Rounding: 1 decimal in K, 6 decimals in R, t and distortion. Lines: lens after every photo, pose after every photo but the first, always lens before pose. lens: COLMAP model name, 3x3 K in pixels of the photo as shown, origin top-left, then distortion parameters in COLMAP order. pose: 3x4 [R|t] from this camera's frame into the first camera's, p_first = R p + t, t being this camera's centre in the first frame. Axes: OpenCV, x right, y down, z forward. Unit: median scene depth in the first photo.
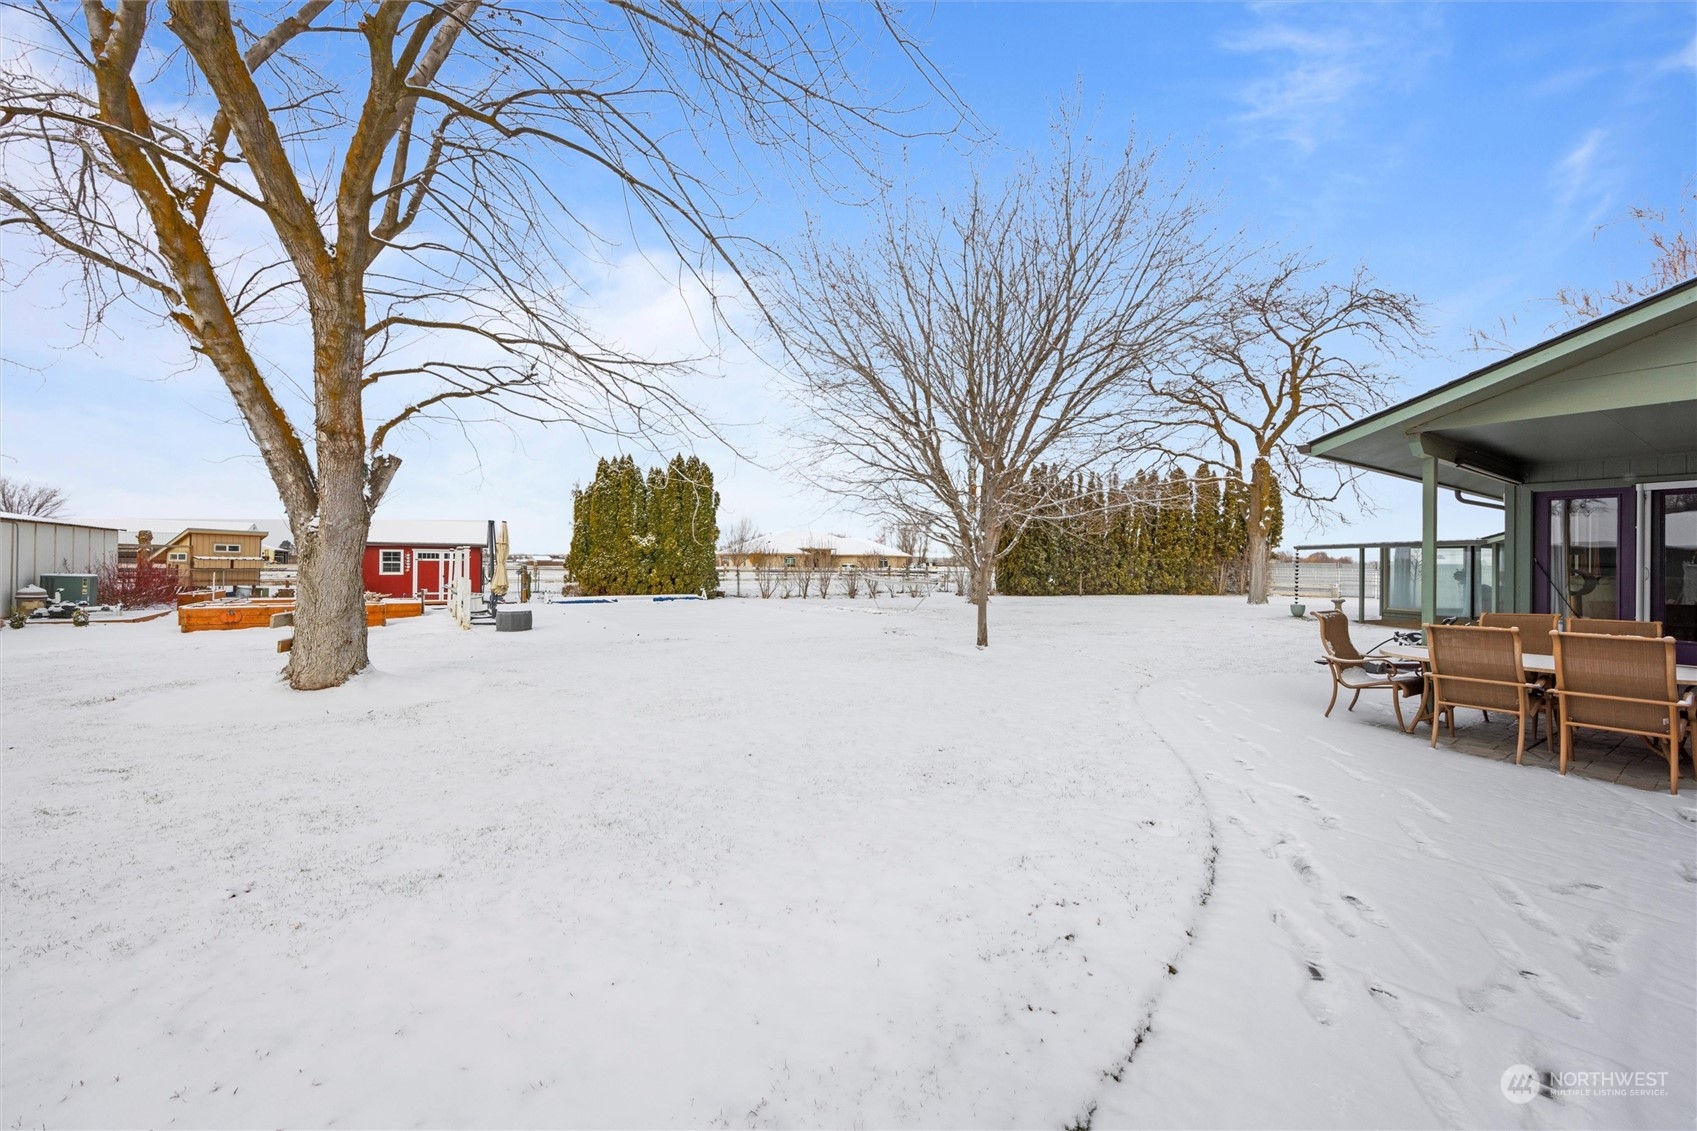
lens RADIAL K [[675.8, 0, 849.4], [0, 675.8, 566.4], [0, 0, 1]] dist [-0.001222, -0.000156]
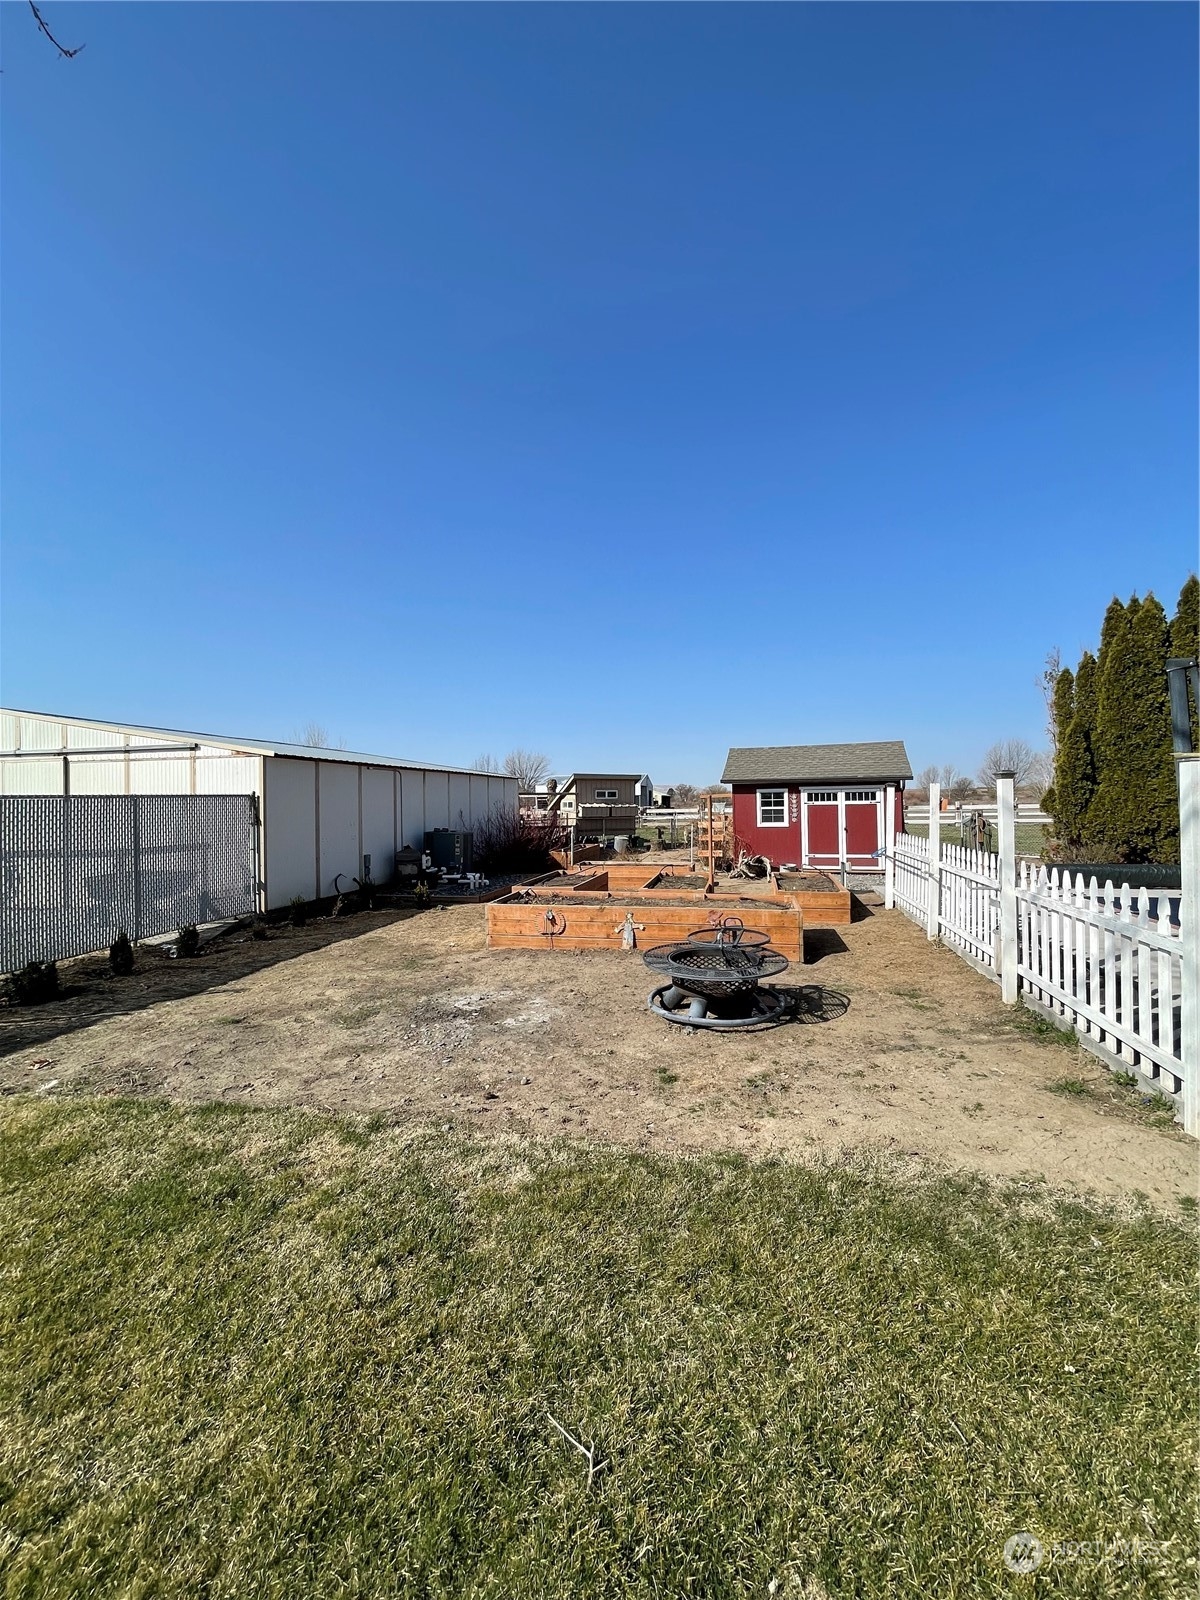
lens RADIAL K [[642.7, 0, 600.1], [0, 642.7, 802.7], [0, 0, 1]] dist [-0.000137, -0.000006]
pose [[0.690911, -0.018936, -0.722692, -0.329022], [0.018896, 0.999788, -0.008132, -0.009346], [0.722693, -0.008037, 0.691122, 0.427410]]
